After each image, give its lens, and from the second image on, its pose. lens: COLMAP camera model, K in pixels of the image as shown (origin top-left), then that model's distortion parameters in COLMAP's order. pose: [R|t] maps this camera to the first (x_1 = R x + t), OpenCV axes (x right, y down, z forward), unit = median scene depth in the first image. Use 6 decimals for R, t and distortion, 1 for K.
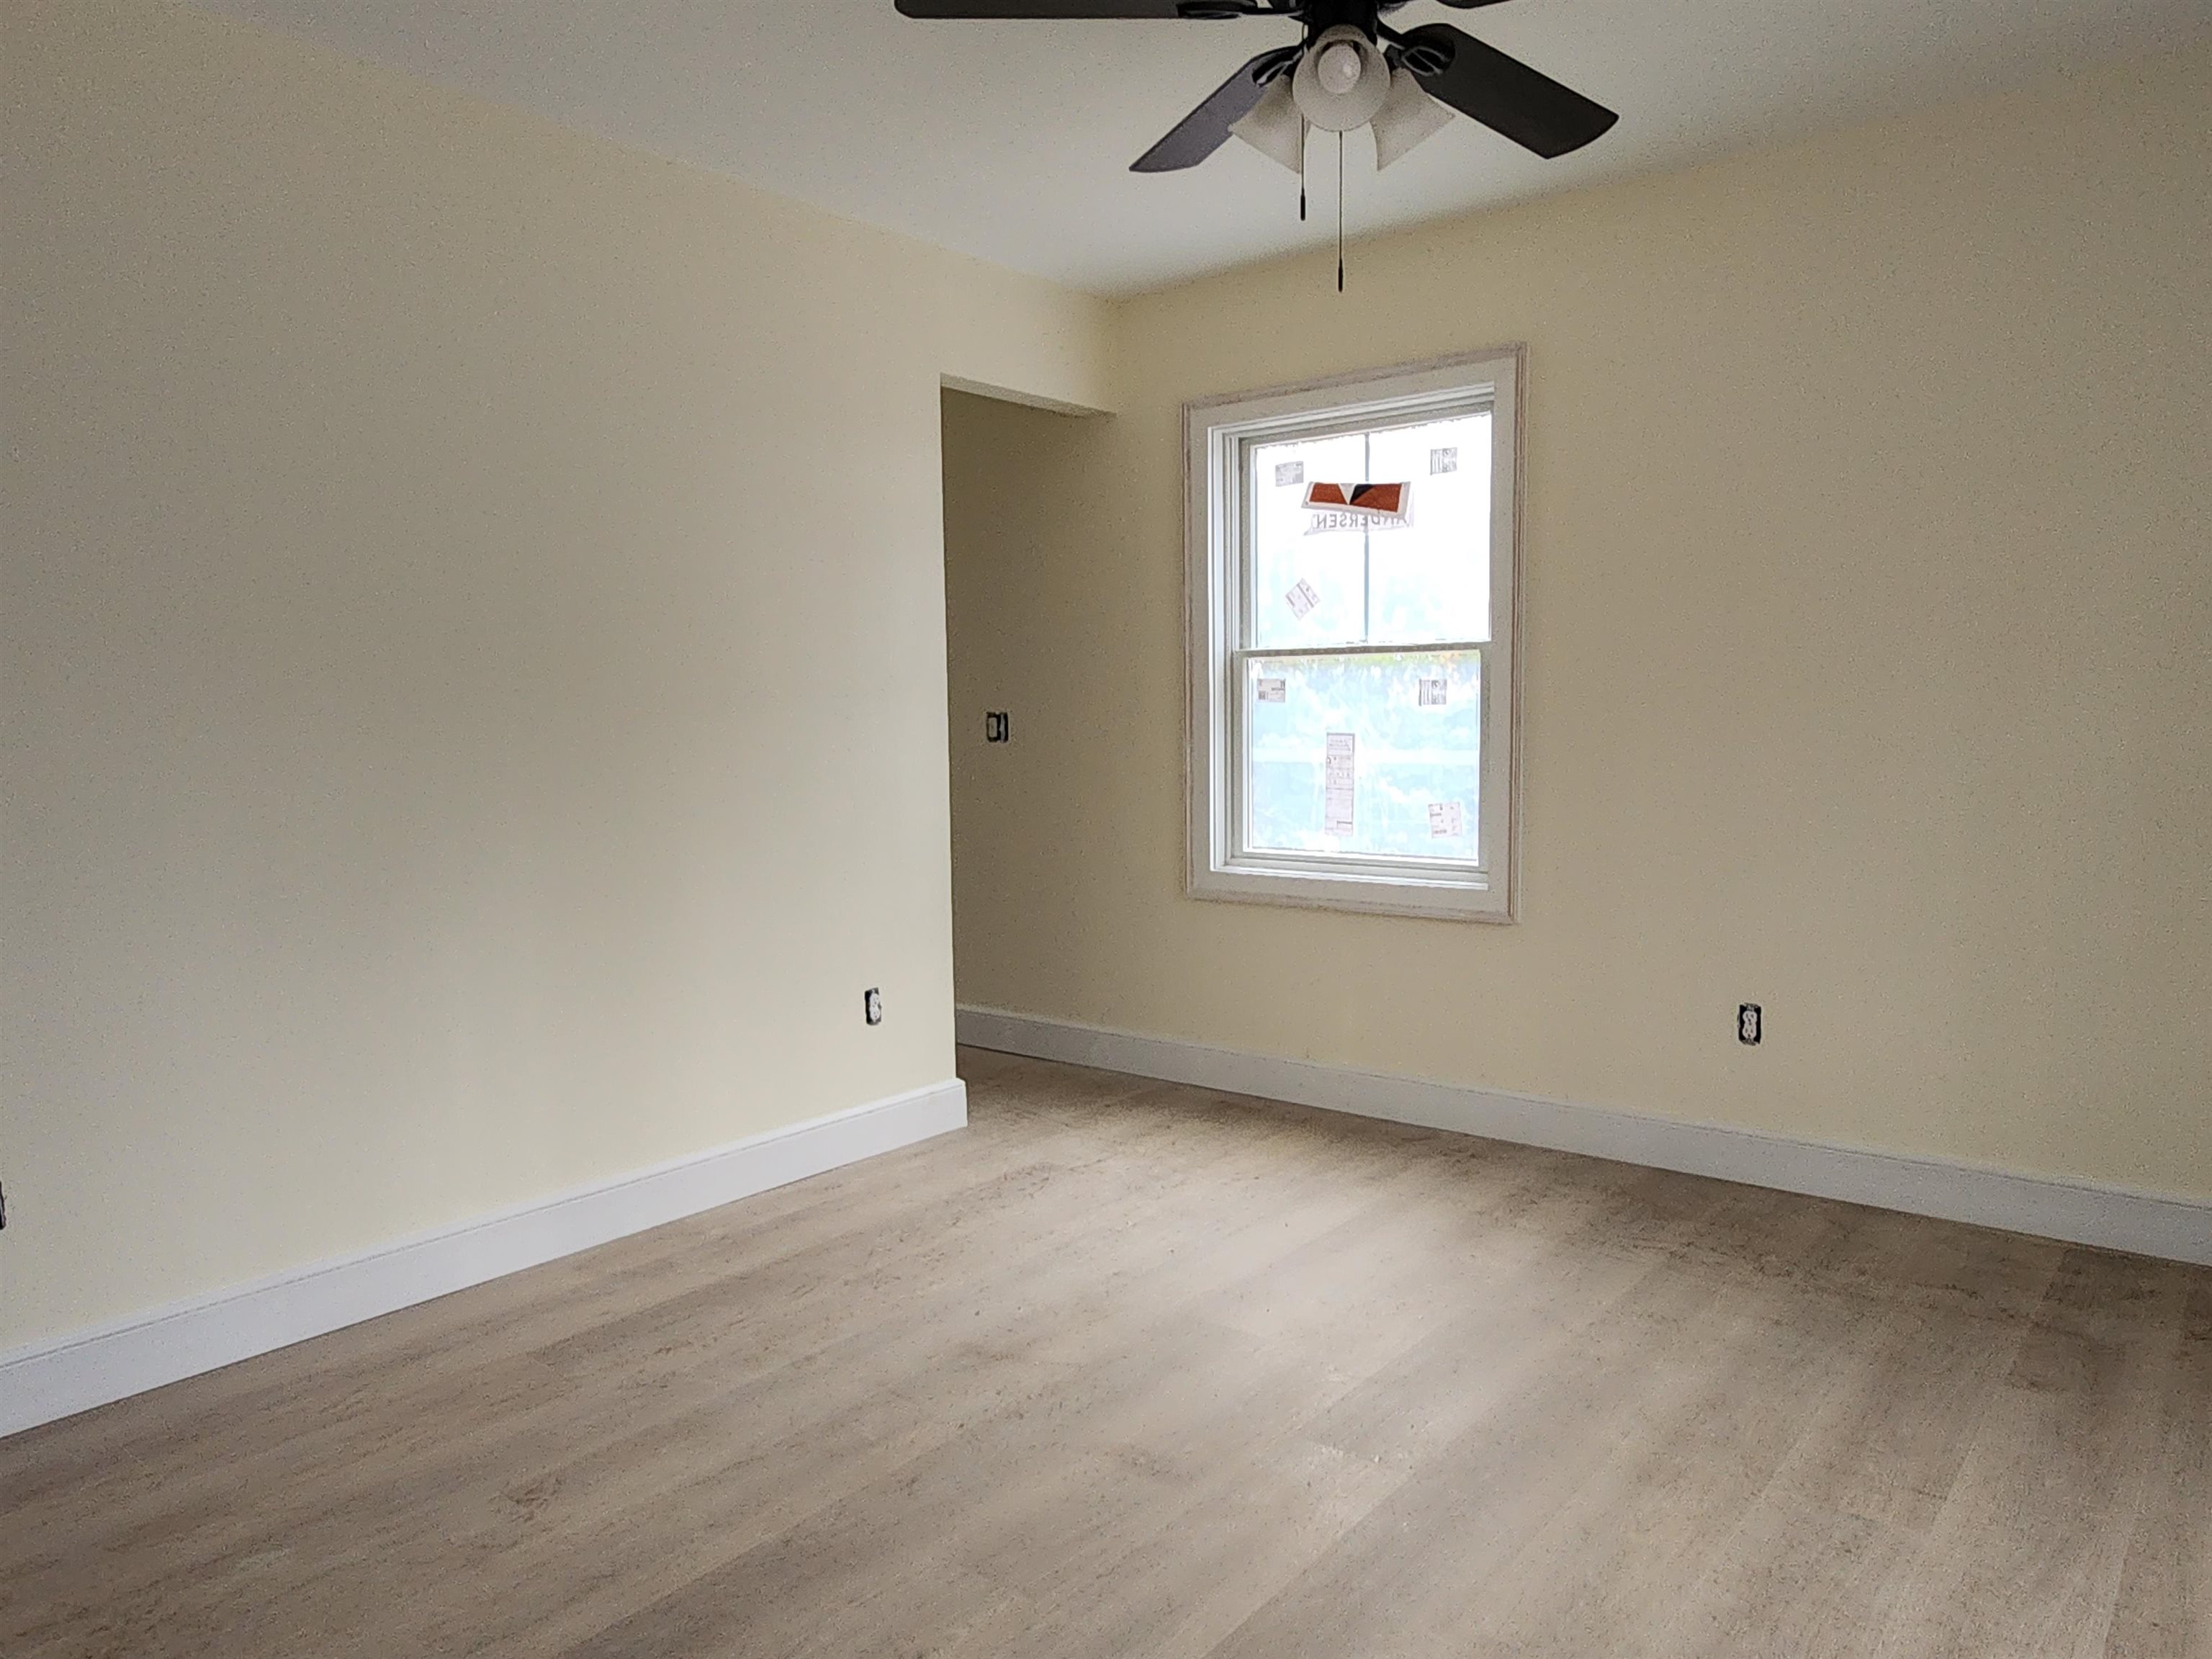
lens RADIAL K [[1495.6, 0, 1103.6], [0, 1495.6, 861.0], [0, 0, 1]] dist [0.000960, 0.008992]
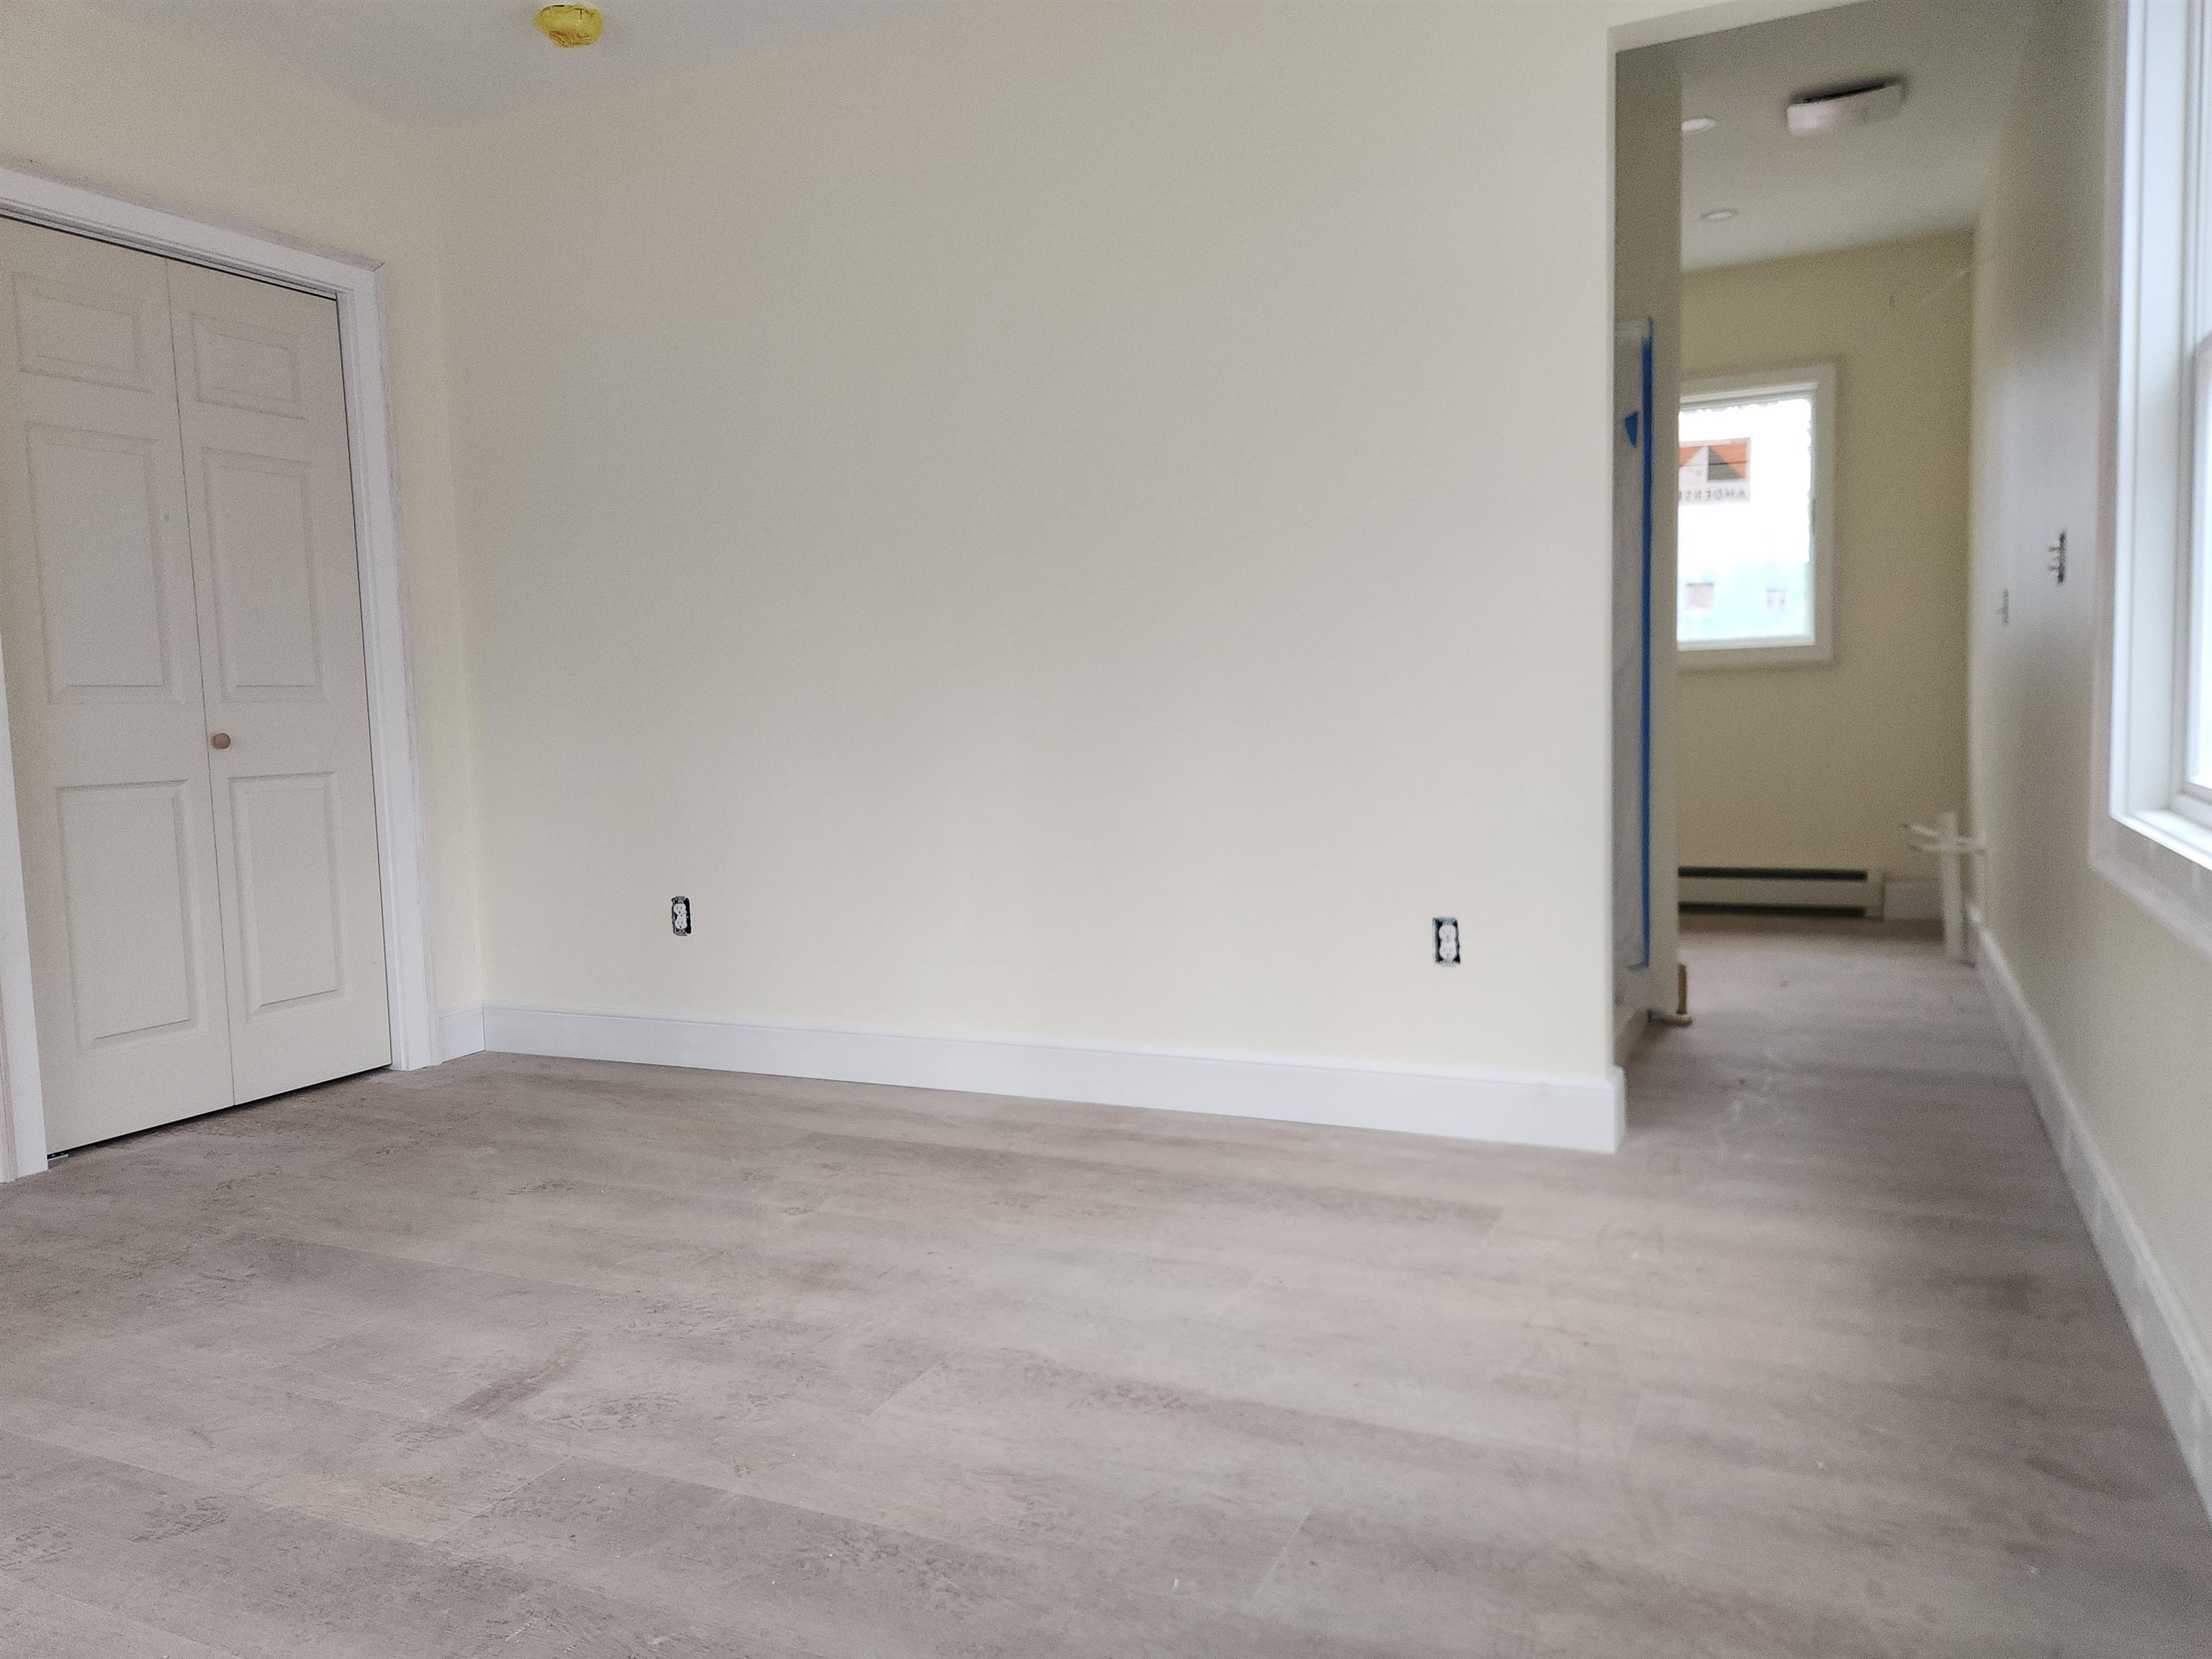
lens RADIAL K [[1542.3, 0, 1102.1], [0, 1542.3, 822.7], [0, 0, 1]] dist [0.068367, -0.058958]
pose [[0.229940, 0.081085, -0.969821, 0.682121], [-0.069163, 0.995365, 0.066823, -0.003085], [0.970744, 0.051711, 0.234482, 0.782260]]
